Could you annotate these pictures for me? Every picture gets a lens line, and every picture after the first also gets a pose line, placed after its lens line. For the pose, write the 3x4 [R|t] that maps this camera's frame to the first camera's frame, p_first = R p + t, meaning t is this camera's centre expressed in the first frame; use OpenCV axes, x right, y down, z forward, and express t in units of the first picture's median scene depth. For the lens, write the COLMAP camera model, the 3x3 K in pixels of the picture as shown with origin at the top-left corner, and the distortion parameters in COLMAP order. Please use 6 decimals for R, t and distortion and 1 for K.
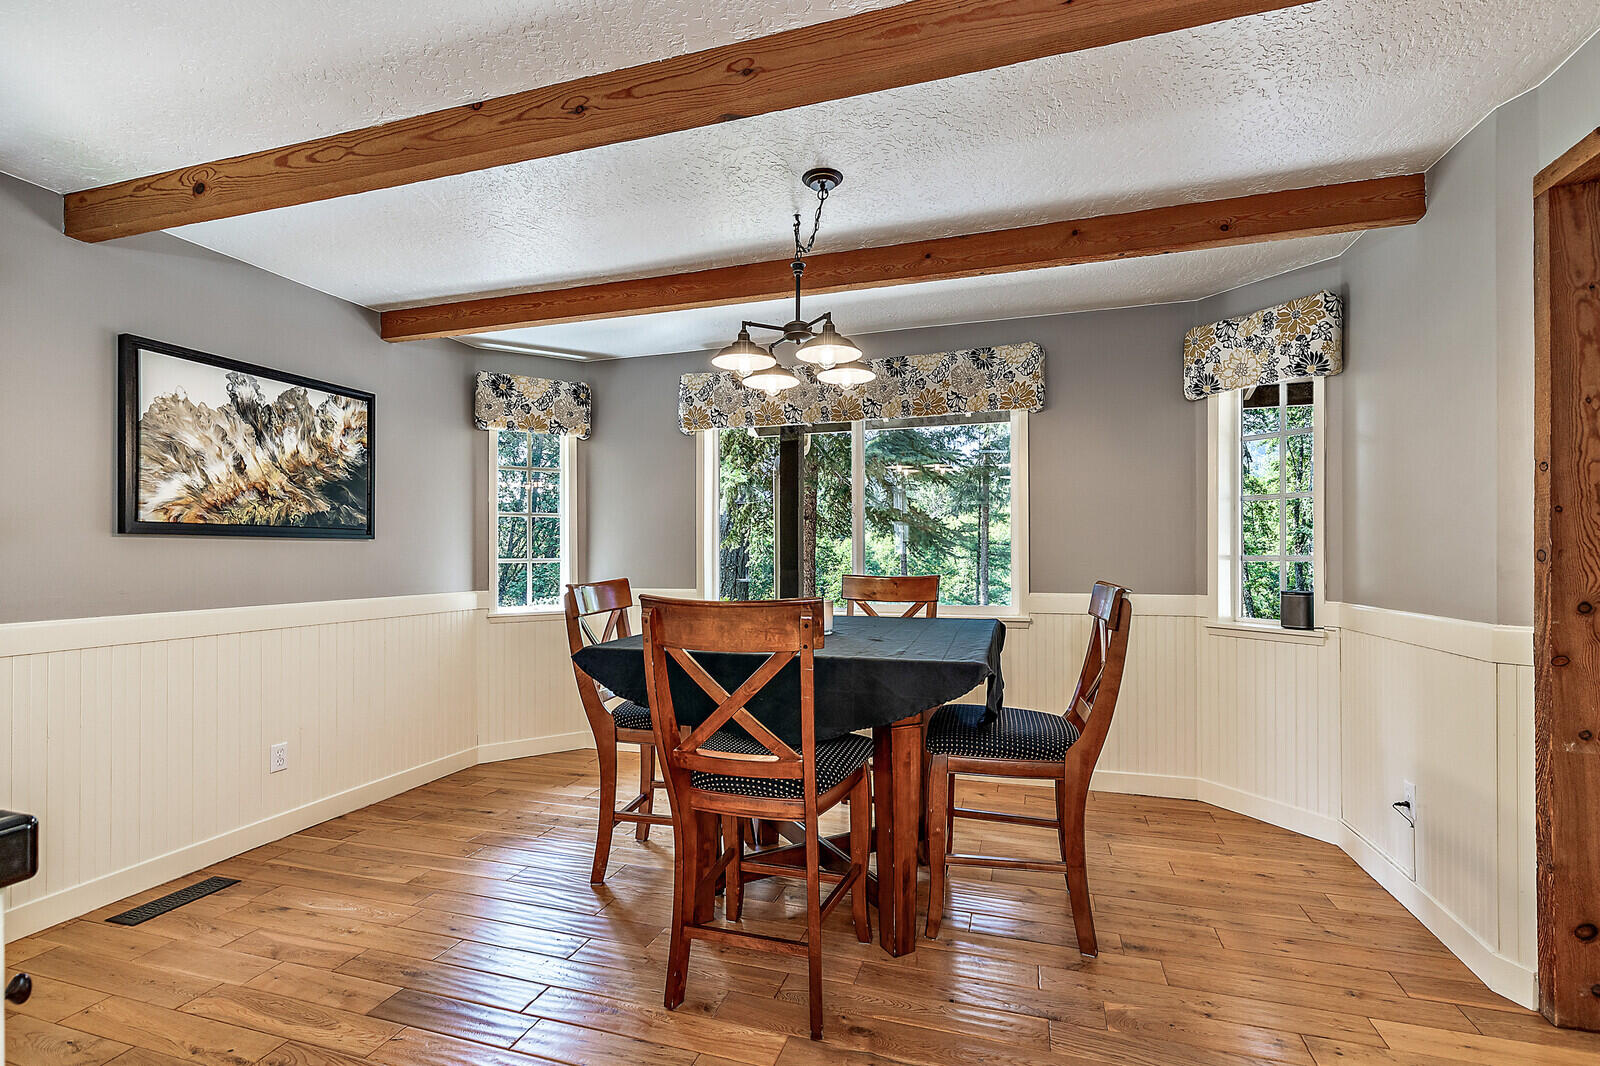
lens RADIAL K [[728.4, 0, 798.3], [0, 728.4, 552.8], [0, 0, 1]] dist [0.002095, -0.000931]
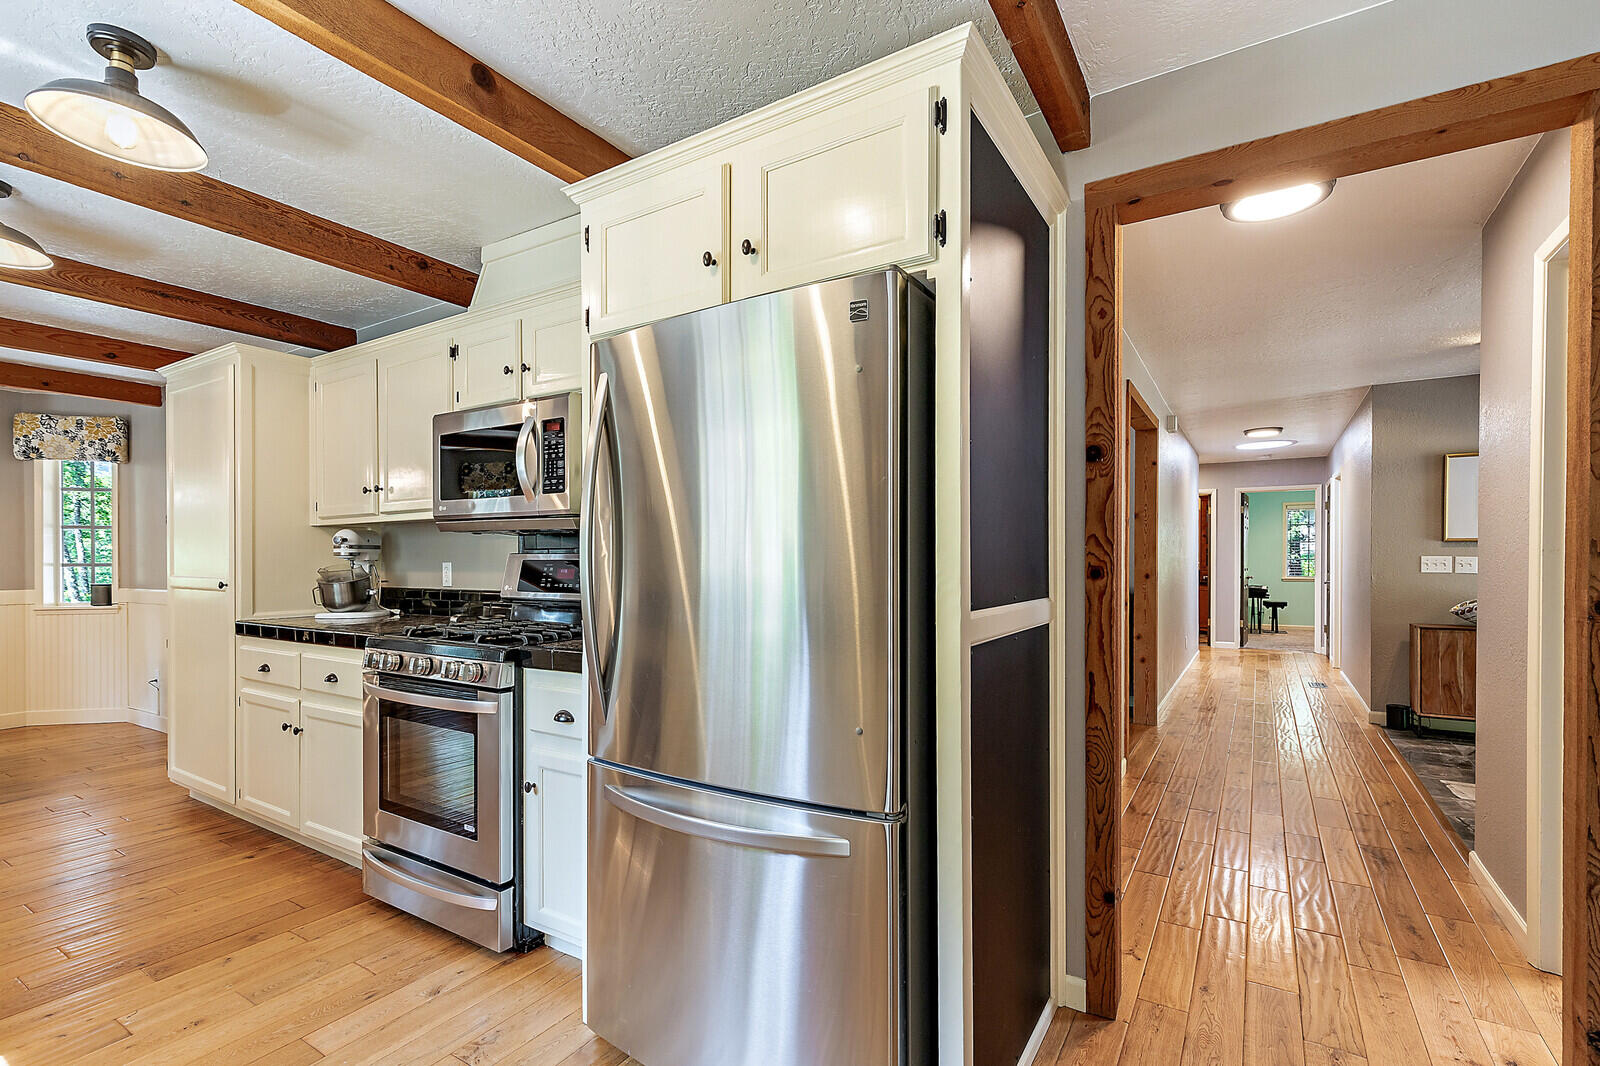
lens RADIAL K [[731.6, 0, 801.8], [0, 731.6, 562.8], [0, 0, 1]] dist [0.012063, -0.000427]
pose [[0.252666, -0.003304, 0.967548, -0.622423], [-0.000477, 0.999994, 0.003539, -0.004029], [-0.967554, -0.001355, 0.252662, -1.105696]]
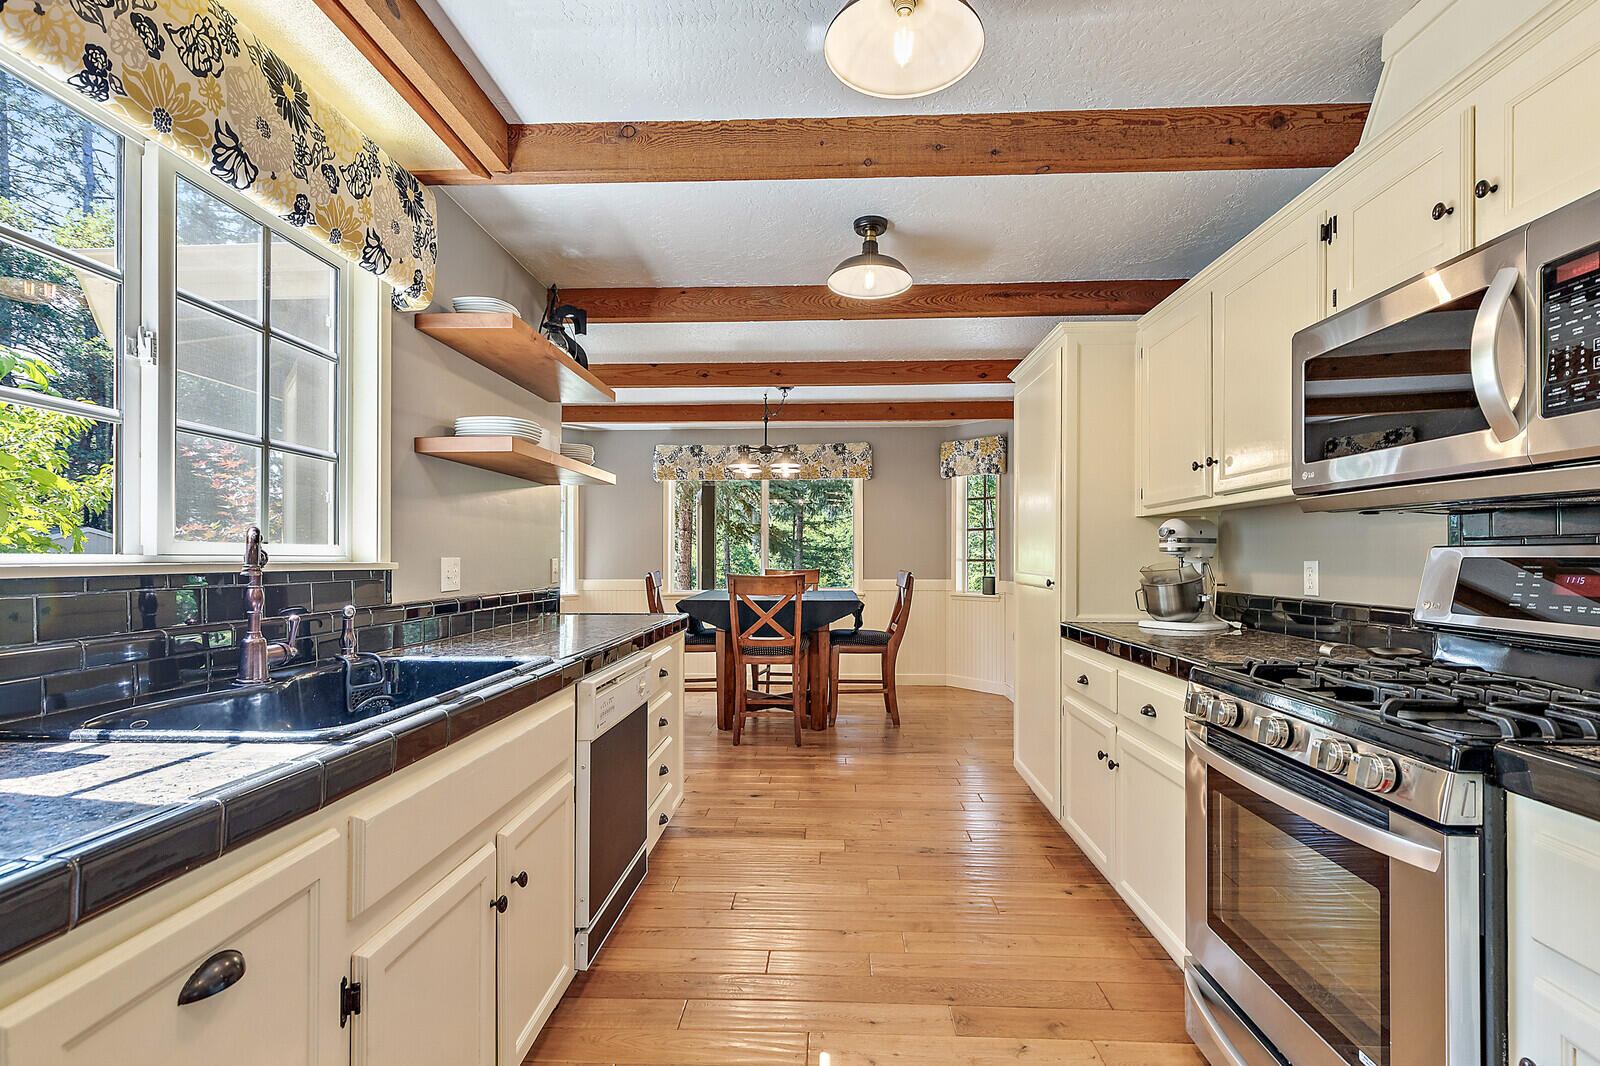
lens RADIAL K [[728.4, 0, 798.3], [0, 728.4, 552.8], [0, 0, 1]] dist [0.002095, -0.000931]
pose [[0.965518, 0.004892, 0.260289, -0.393777], [-0.003910, 0.999983, -0.004291, -0.003347], [-0.260305, 0.003126, 0.965521, -0.896611]]
